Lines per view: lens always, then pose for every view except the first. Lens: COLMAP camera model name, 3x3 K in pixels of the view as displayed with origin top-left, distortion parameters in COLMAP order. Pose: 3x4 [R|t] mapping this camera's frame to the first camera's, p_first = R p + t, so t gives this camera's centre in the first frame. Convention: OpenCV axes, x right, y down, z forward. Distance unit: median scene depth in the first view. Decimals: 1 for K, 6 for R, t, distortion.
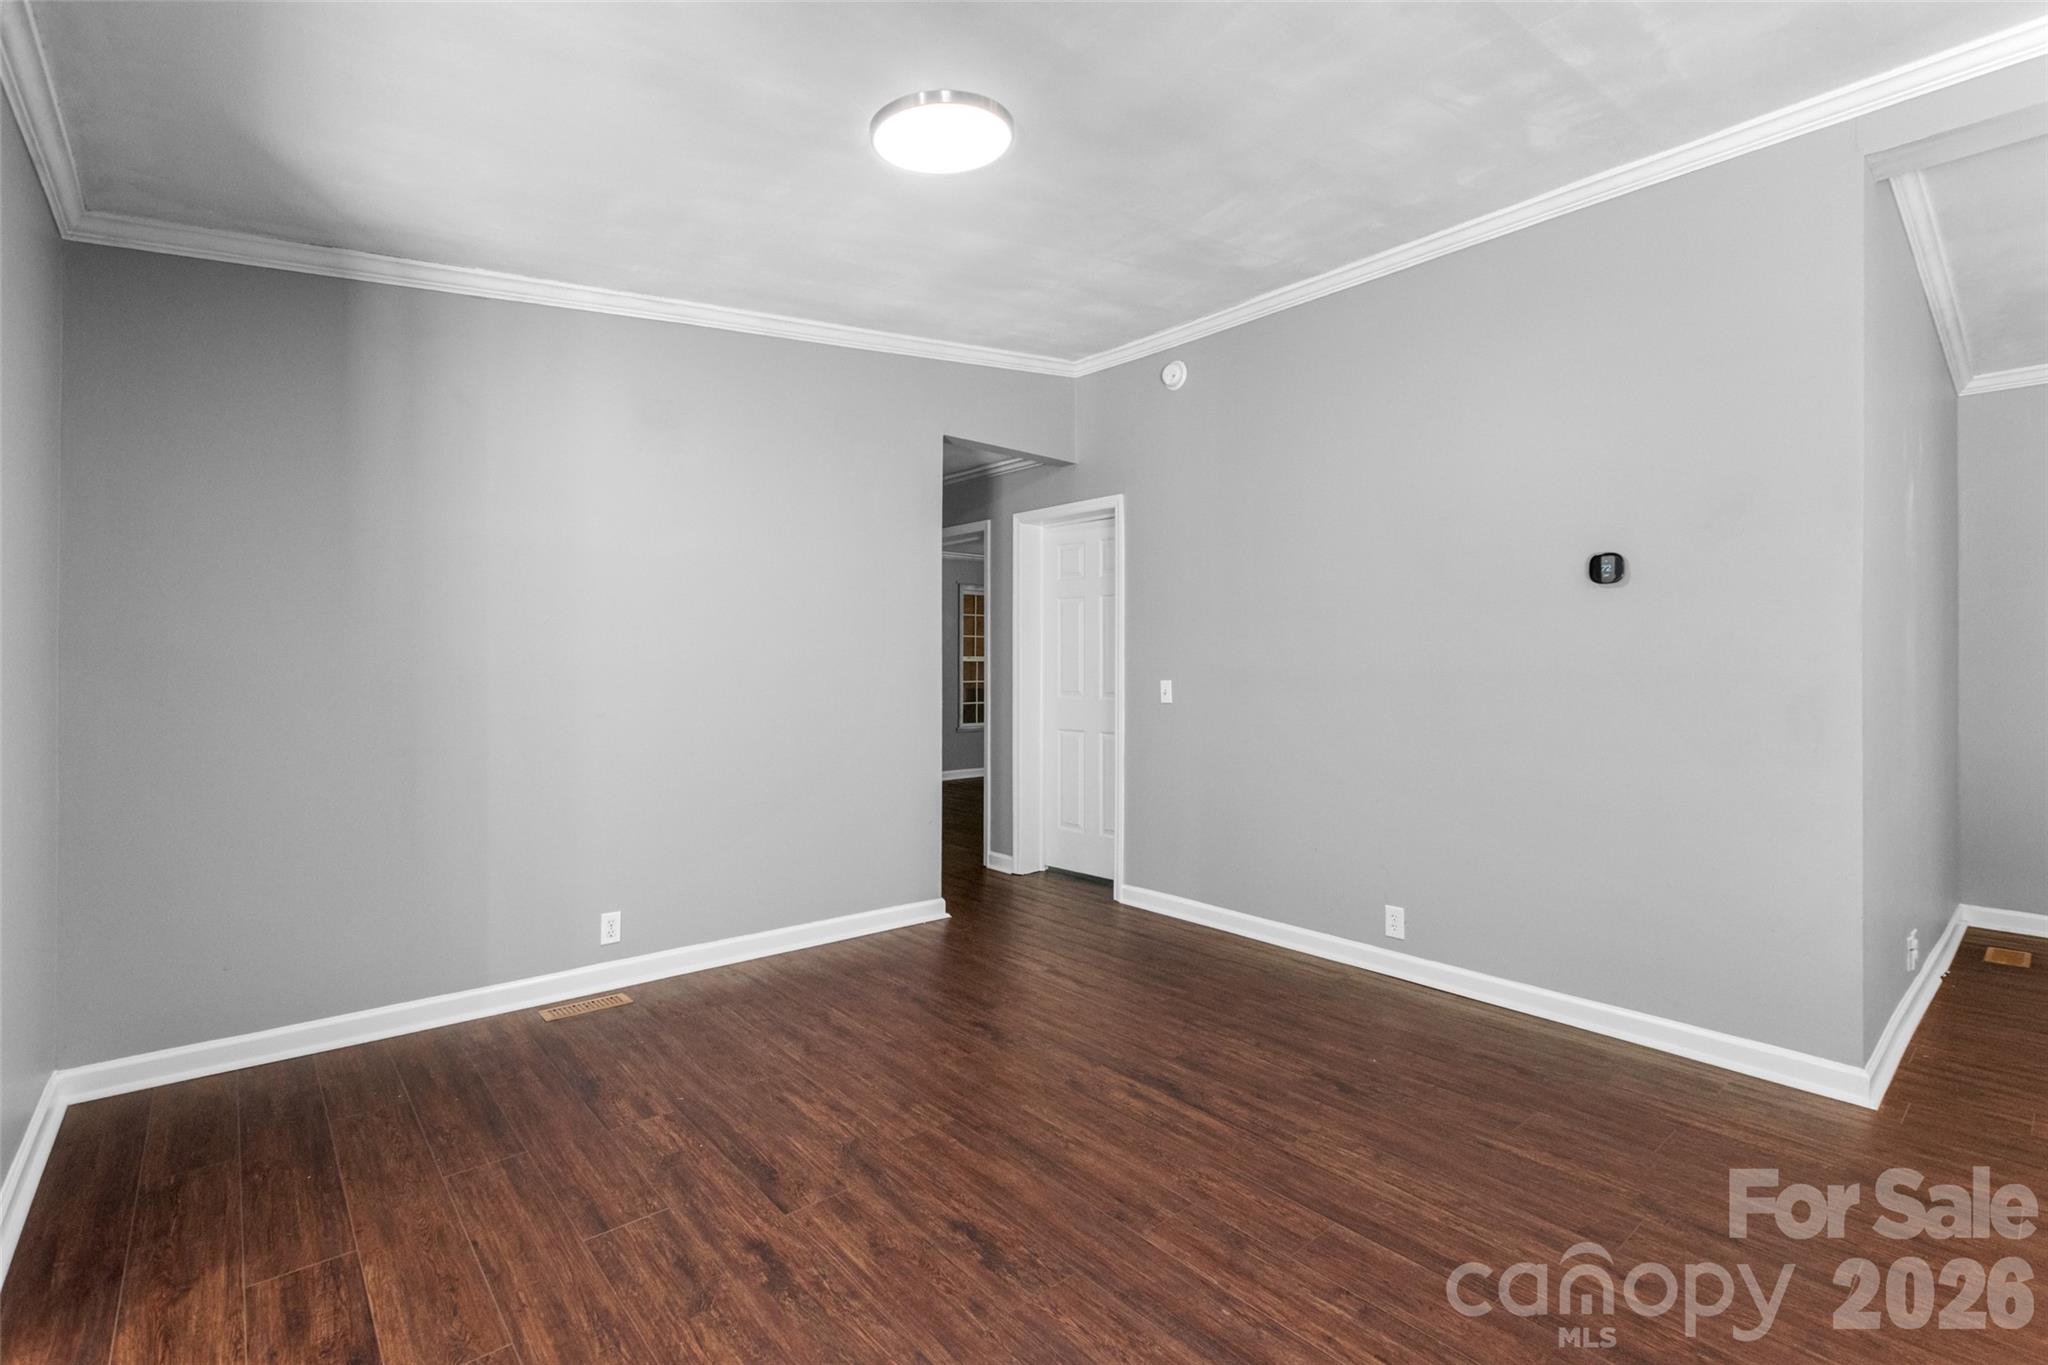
lens RADIAL K [[915.8, 0, 1031.2], [0, 915.8, 660.0], [0, 0, 1]] dist [0.003697, -0.000155]
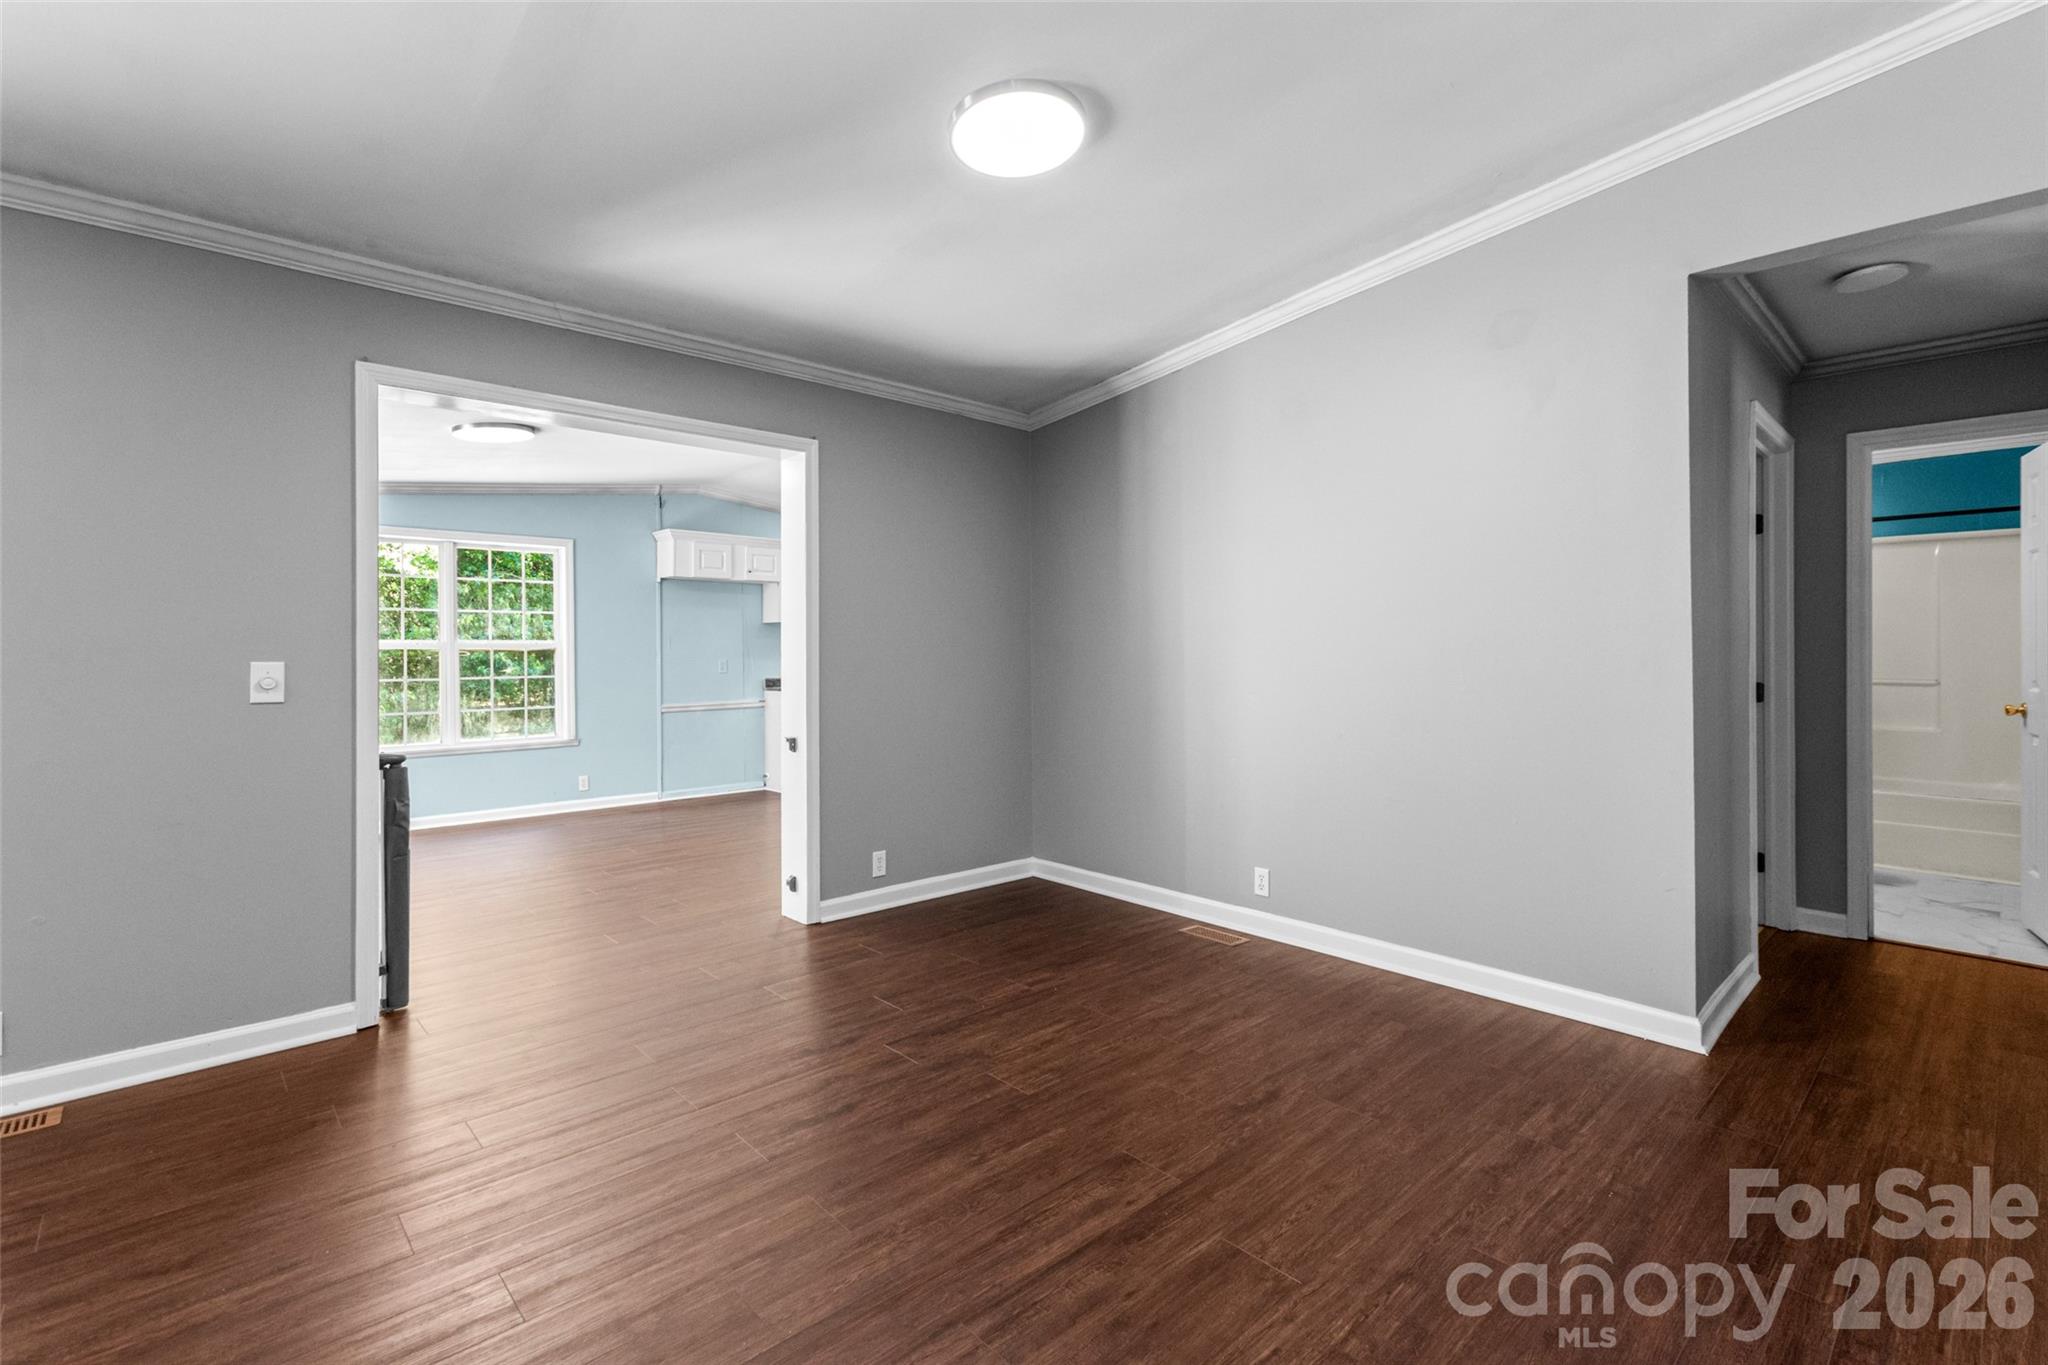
lens RADIAL K [[898.6, 0, 1020.8], [0, 898.6, 647.0], [0, 0, 1]] dist [0.002479, 0.000045]
pose [[0.048253, -0.004398, -0.998825, 0.817825], [0.008406, 0.999957, -0.003997, 0.008379], [0.998800, -0.008204, 0.048288, 0.849471]]
